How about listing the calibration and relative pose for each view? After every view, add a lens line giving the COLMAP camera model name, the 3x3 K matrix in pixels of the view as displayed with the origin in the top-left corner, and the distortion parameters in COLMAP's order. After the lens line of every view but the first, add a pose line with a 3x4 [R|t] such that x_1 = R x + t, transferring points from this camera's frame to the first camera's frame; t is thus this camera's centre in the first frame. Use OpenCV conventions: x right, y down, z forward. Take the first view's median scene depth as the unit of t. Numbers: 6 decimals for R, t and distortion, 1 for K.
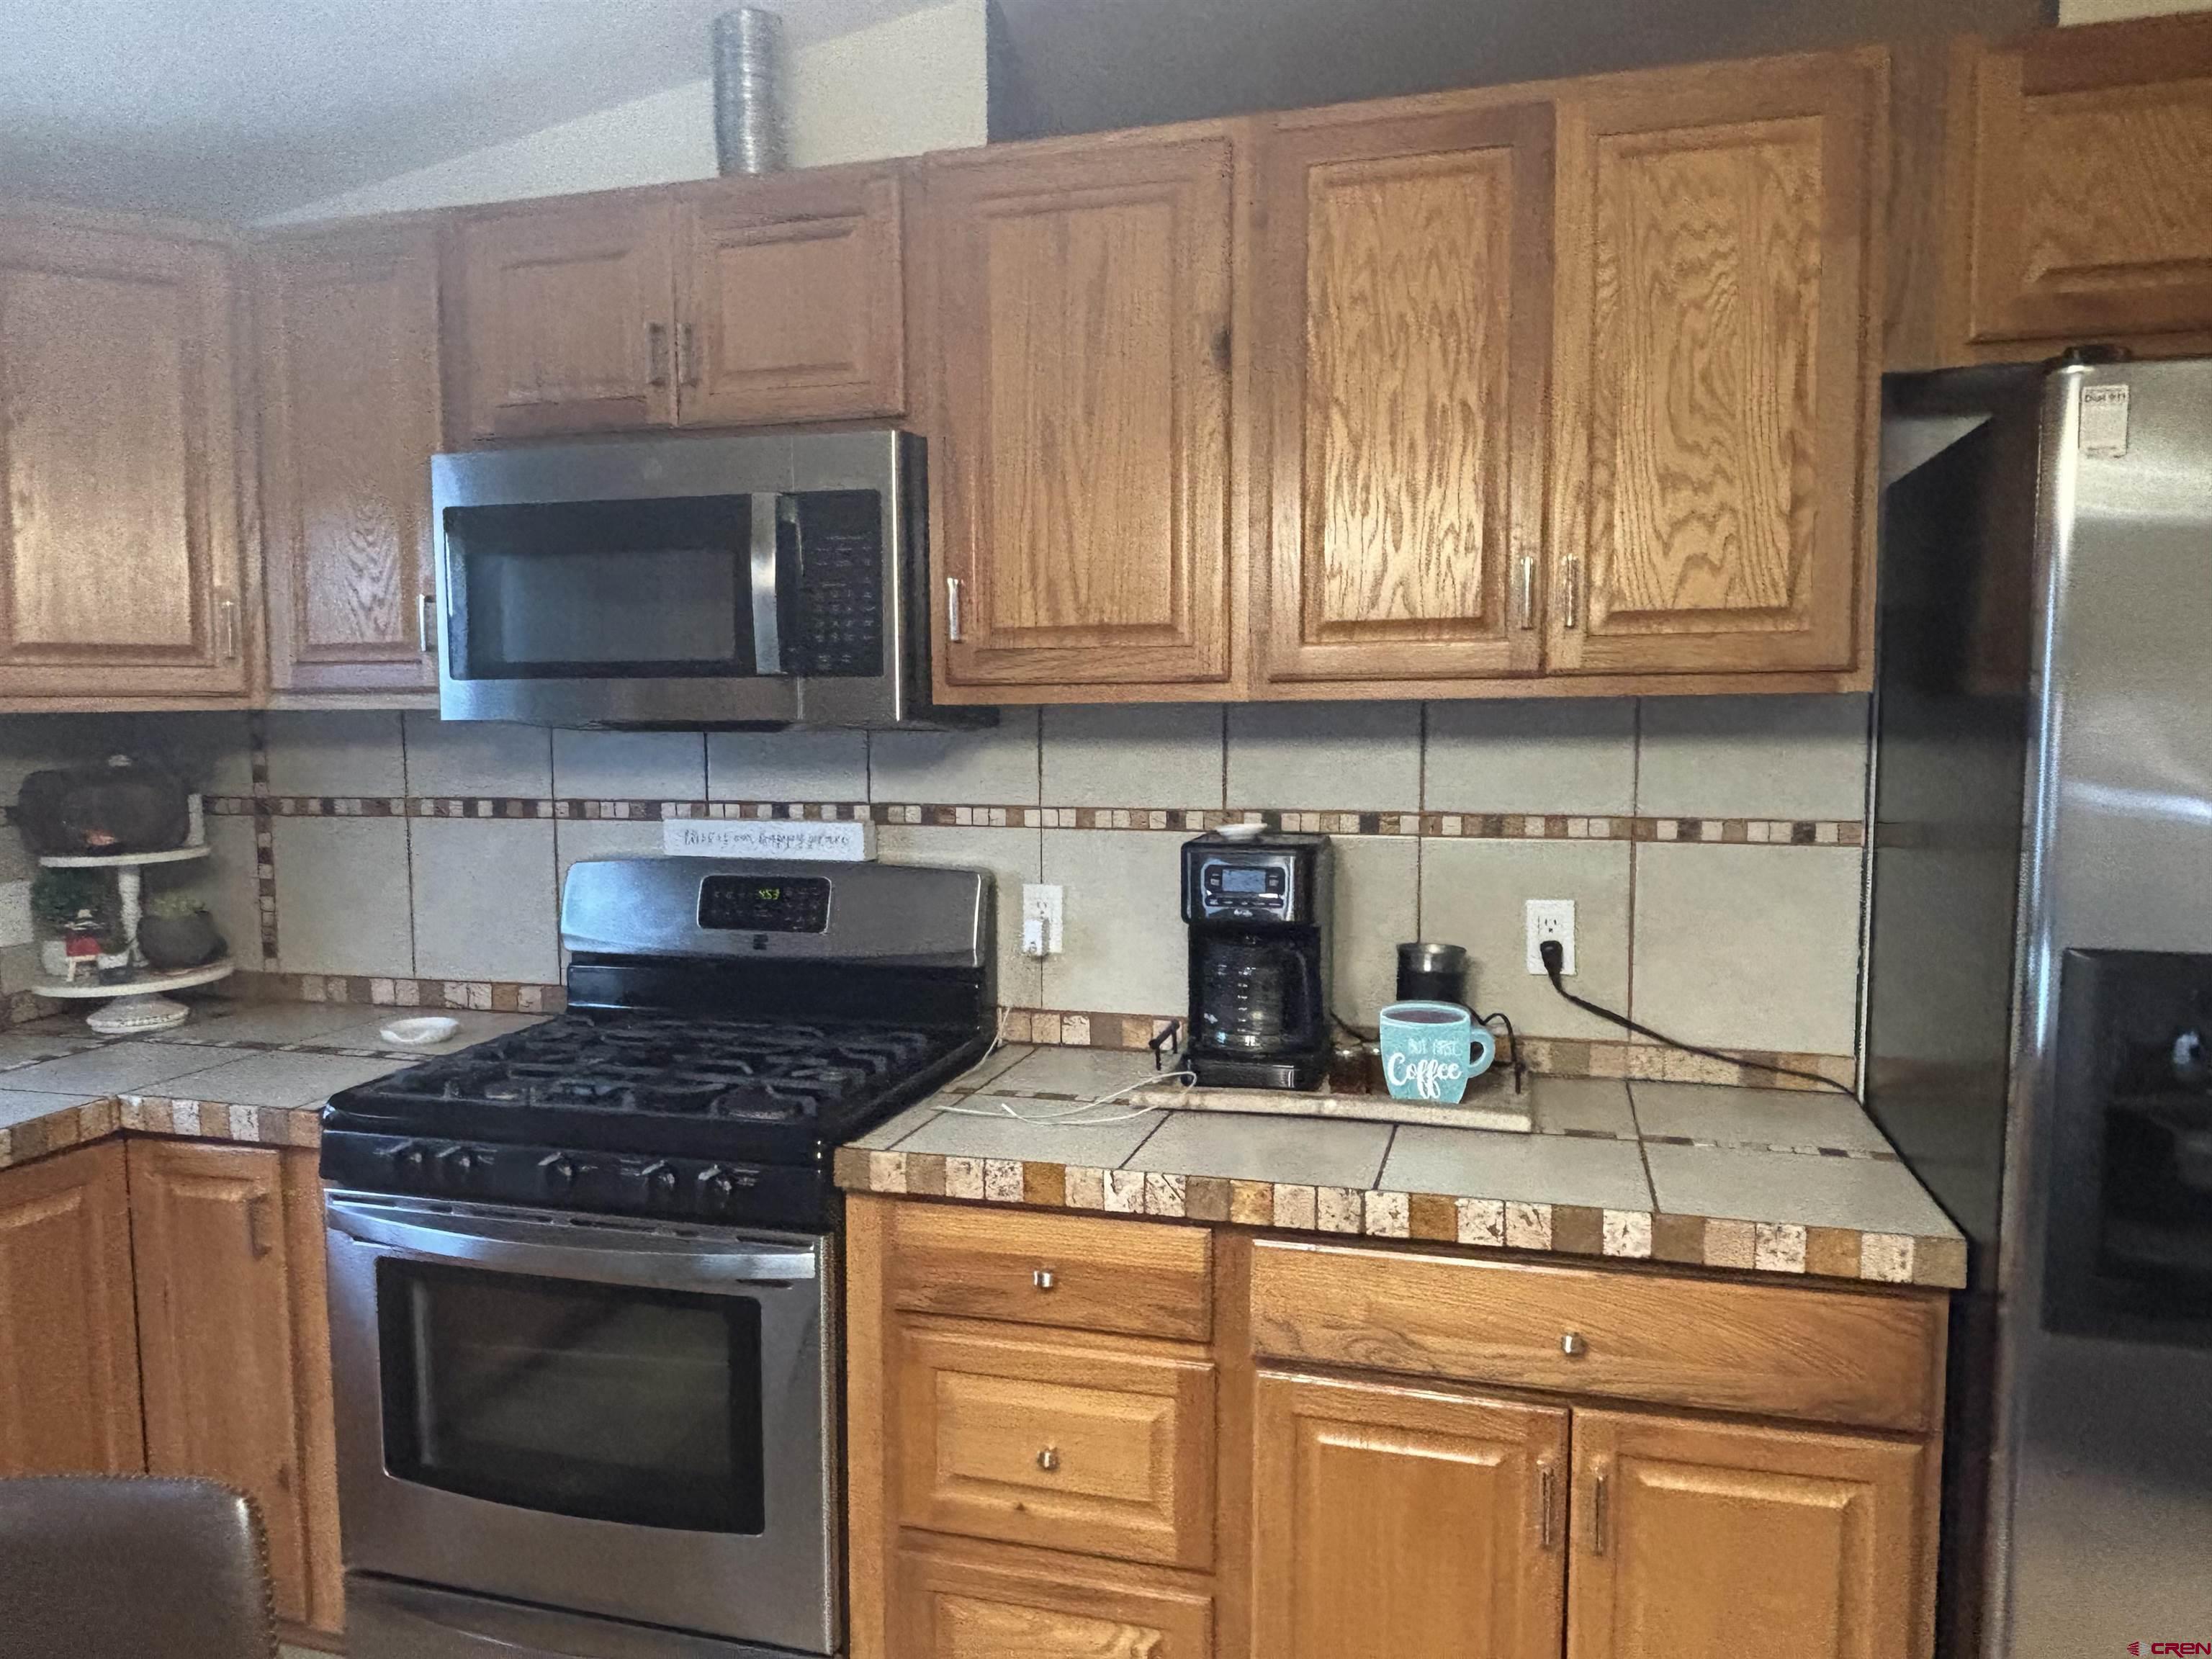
lens RADIAL K [[1533.5, 0, 1111.8], [0, 1533.5, 840.2], [0, 0, 1]] dist [0.070366, -0.106857]
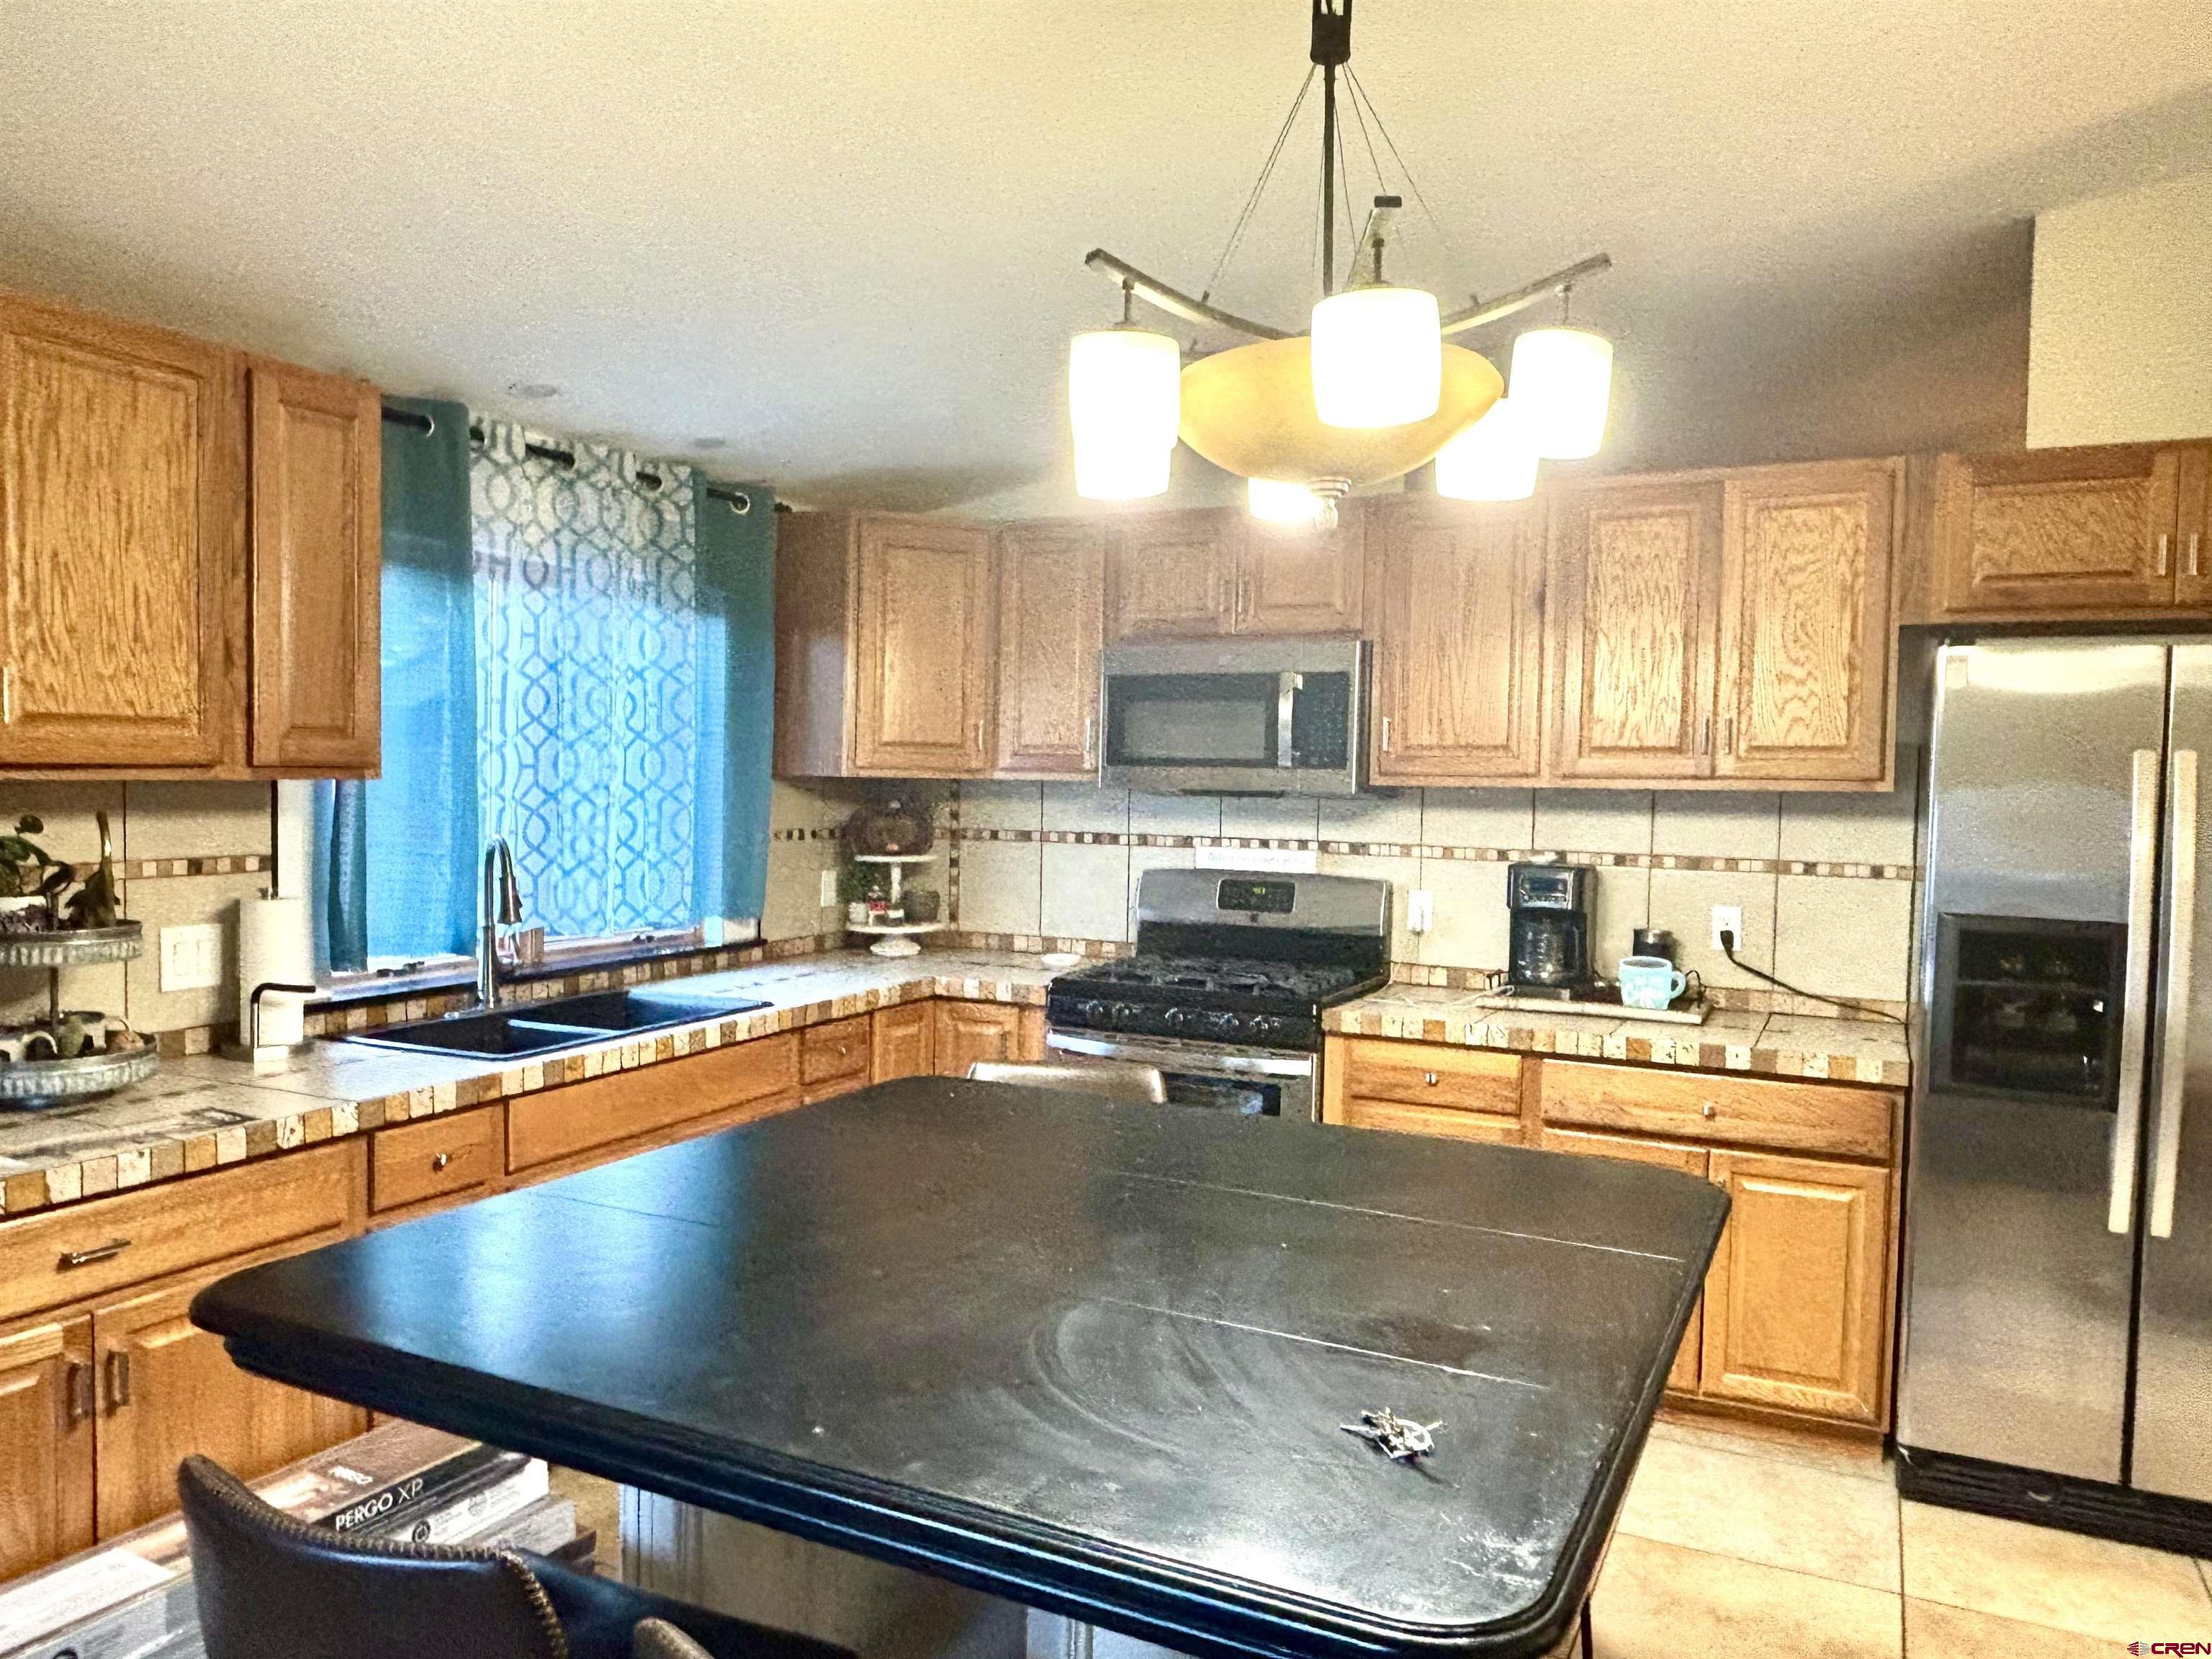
lens RADIAL K [[1544.5, 0, 1103.0], [0, 1544.5, 836.8], [0, 0, 1]] dist [0.048649, -0.110967]
pose [[0.981746, 0.032620, -0.187379, -0.082291], [-0.042608, 0.997864, -0.049524, 0.079633], [0.185364, 0.056604, 0.981038, -0.877555]]
